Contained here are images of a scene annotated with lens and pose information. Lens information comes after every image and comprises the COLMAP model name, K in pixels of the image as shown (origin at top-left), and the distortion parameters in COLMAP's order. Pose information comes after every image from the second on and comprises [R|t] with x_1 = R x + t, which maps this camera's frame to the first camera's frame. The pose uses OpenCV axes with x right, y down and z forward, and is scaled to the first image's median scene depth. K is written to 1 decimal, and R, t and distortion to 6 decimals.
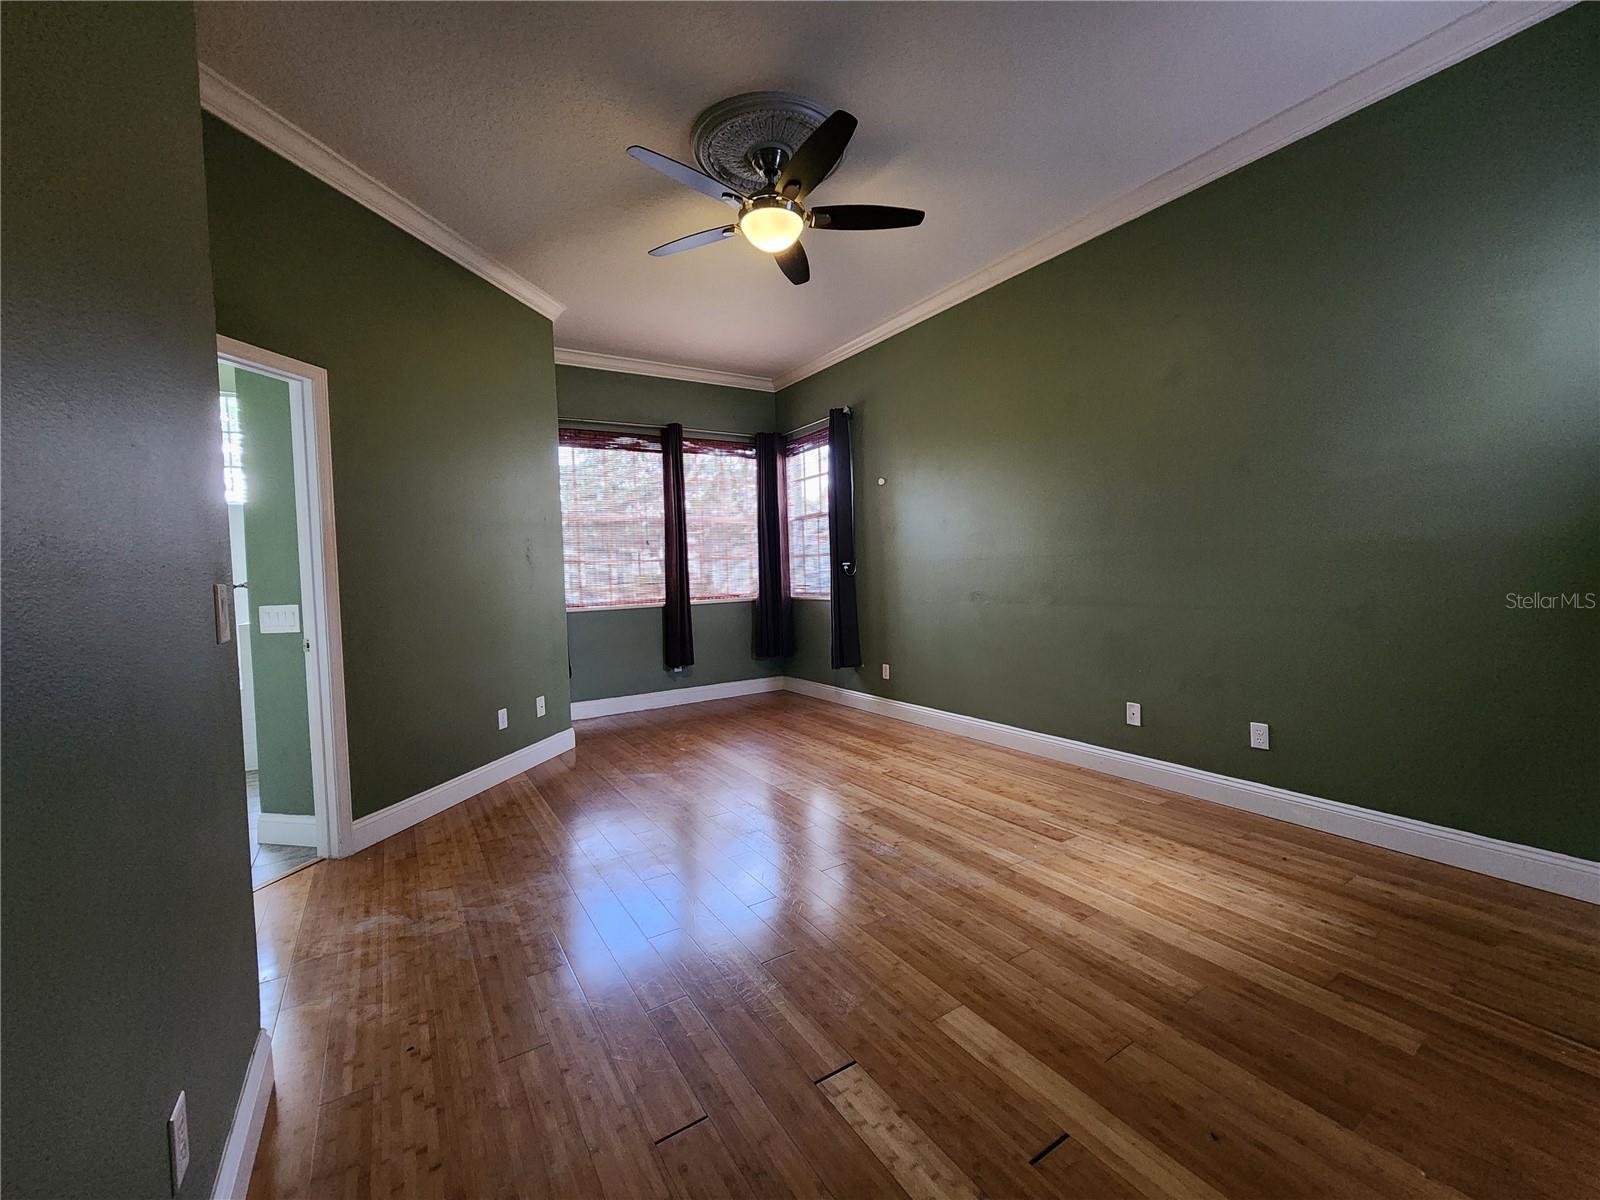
lens RADIAL K [[665.9, 0, 800.0], [0, 665.9, 600.0], [0, 0, 1]] dist [0.000621, -0.000155]
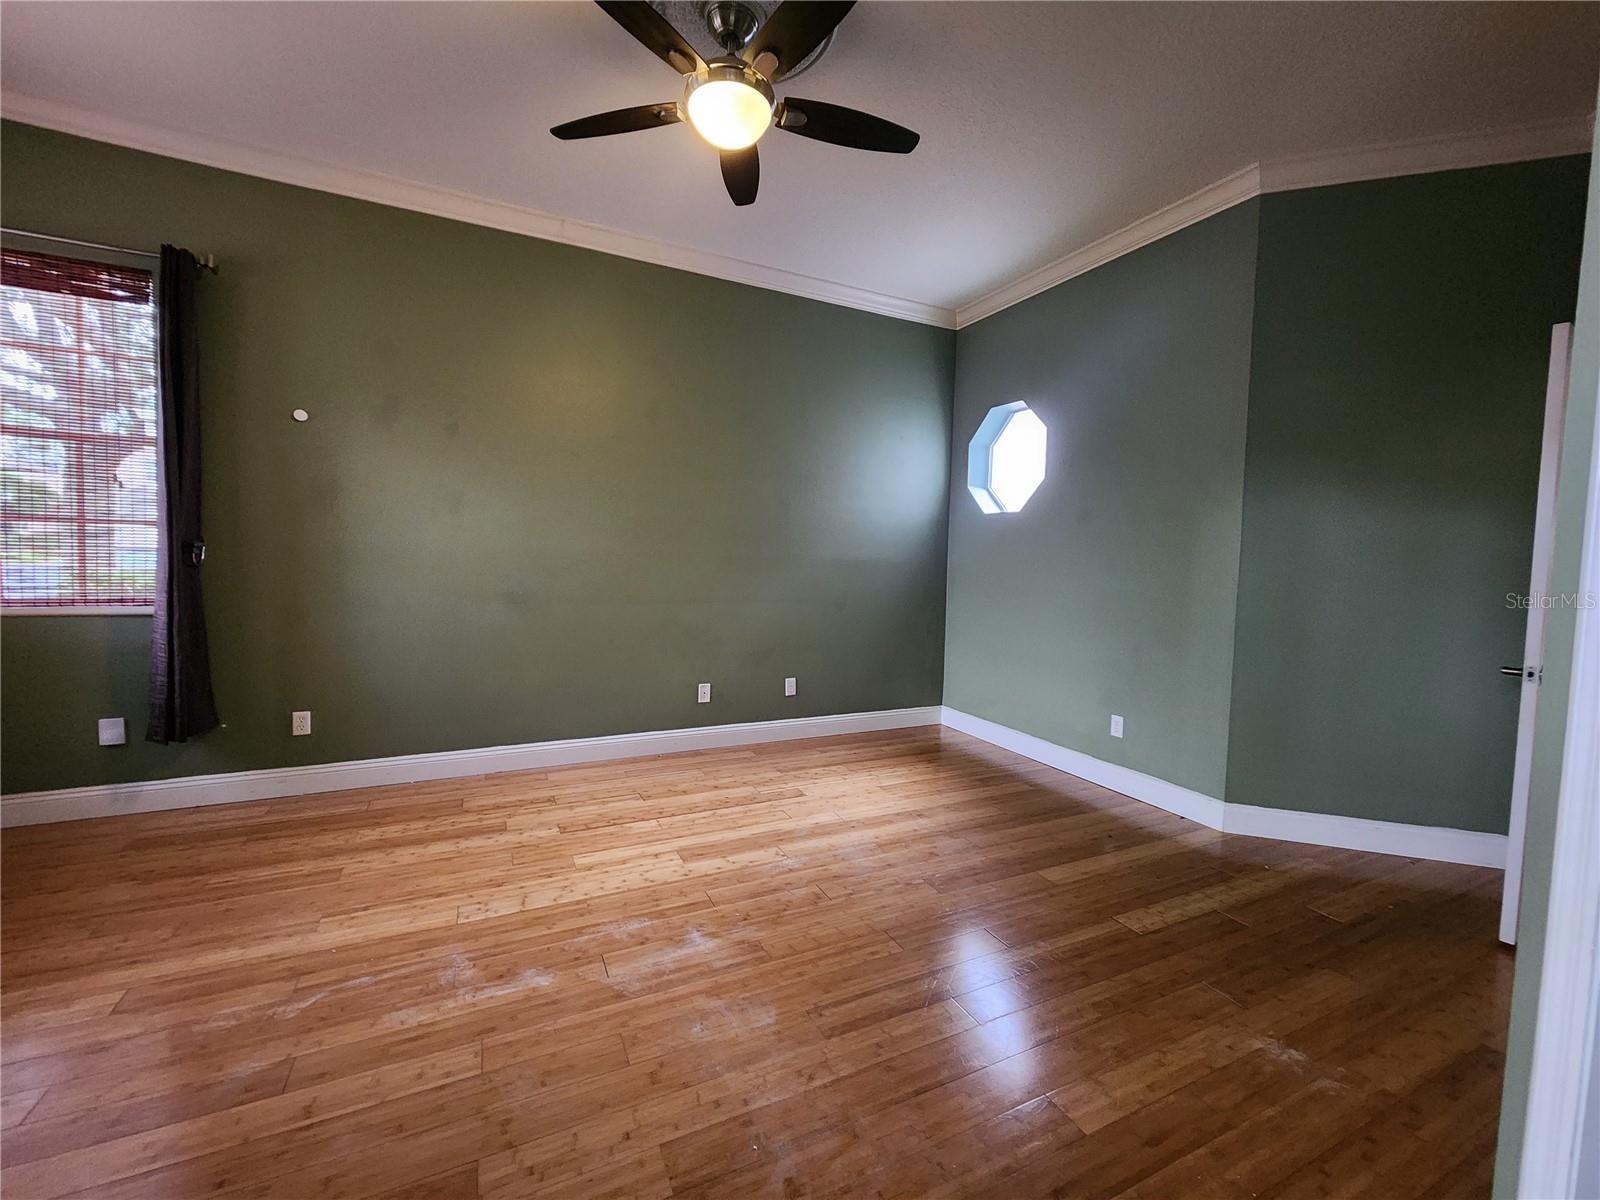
lens RADIAL K [[665.9, 0, 800.0], [0, 665.9, 600.0], [0, 0, 1]] dist [0.000621, -0.000155]
pose [[0.096336, -0.034674, 0.994745, -0.705759], [0.014016, 0.999341, 0.033477, -0.035385], [-0.995250, 0.010717, 0.096759, 0.757344]]
